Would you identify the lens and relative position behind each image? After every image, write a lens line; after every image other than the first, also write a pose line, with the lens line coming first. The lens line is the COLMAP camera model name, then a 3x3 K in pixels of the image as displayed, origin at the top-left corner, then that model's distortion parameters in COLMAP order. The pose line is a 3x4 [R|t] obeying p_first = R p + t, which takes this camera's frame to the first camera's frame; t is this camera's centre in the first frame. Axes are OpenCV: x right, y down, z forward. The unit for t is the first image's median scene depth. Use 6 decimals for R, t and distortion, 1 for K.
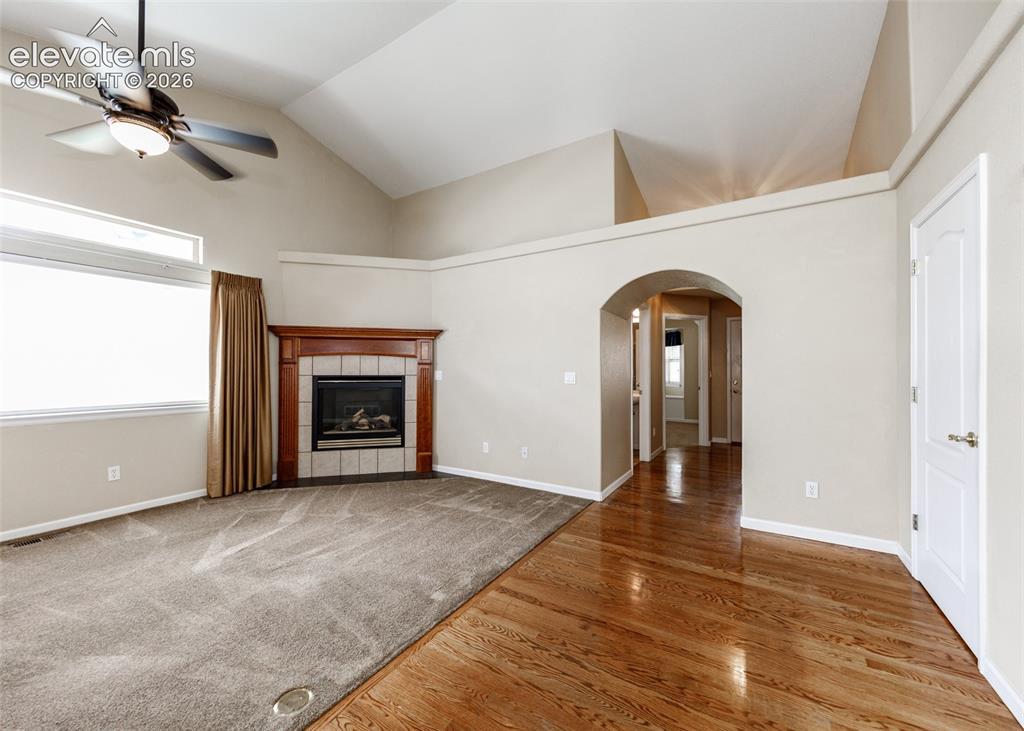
lens RADIAL K [[394.6, 0, 518.2], [0, 394.6, 365.0], [0, 0, 1]] dist [0.002390, 0.000003]
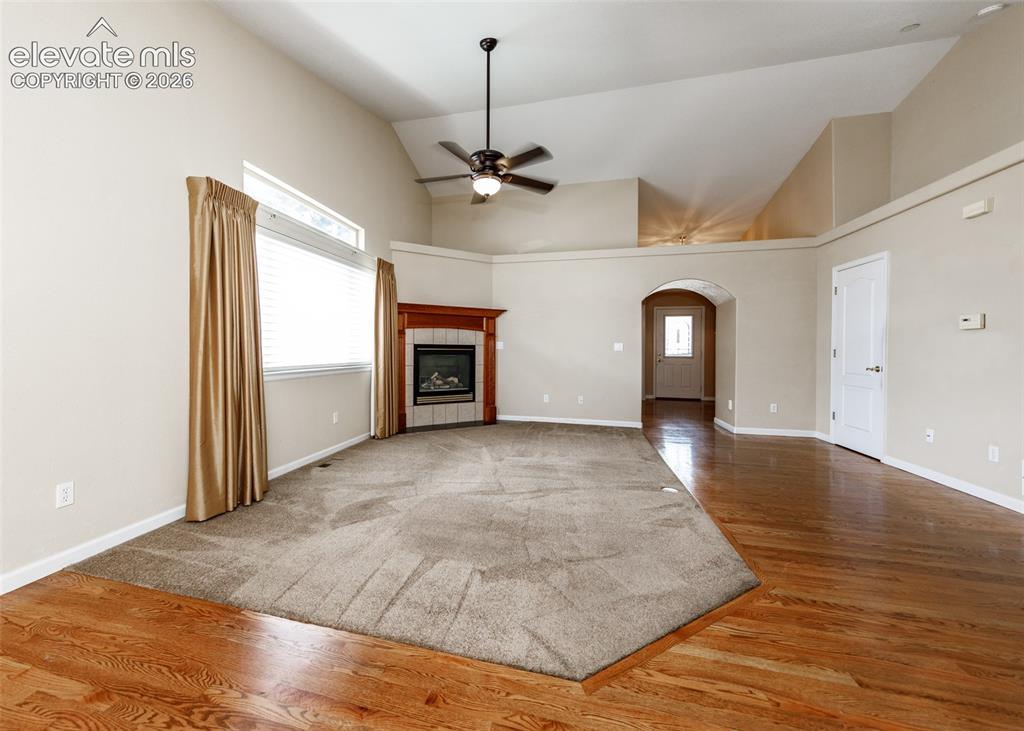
lens RADIAL K [[400.5, 0, 463.4], [0, 400.5, 349.9], [0, 0, 1]] dist [-0.002296, -0.000151]
pose [[0.964277, 0.007533, 0.264790, -0.712166], [-0.011544, 0.999841, 0.013596, 0.026187], [-0.264645, -0.016168, 0.964210, -0.245724]]
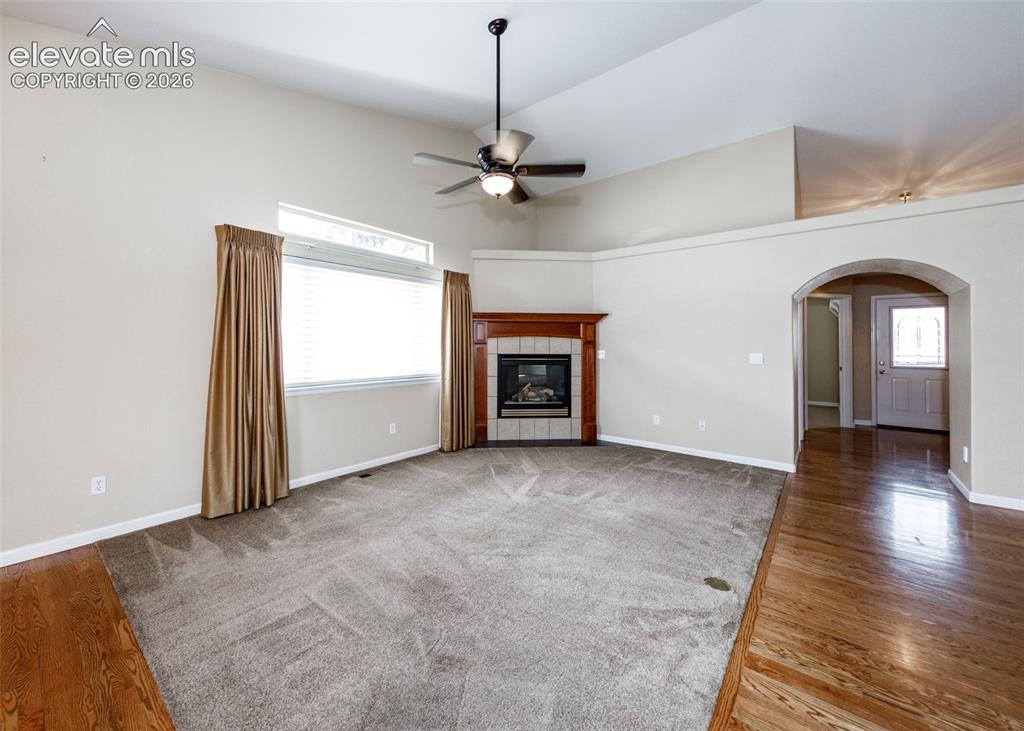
lens RADIAL K [[398.4, 0, 480.2], [0, 398.4, 342.1], [0, 0, 1]] dist [0.002236, -0.000072]
pose [[0.986546, 0.002686, -0.163464, -0.383209], [-0.002273, 0.999994, 0.002712, -0.012688], [0.163470, -0.002304, 0.986546, -0.185950]]
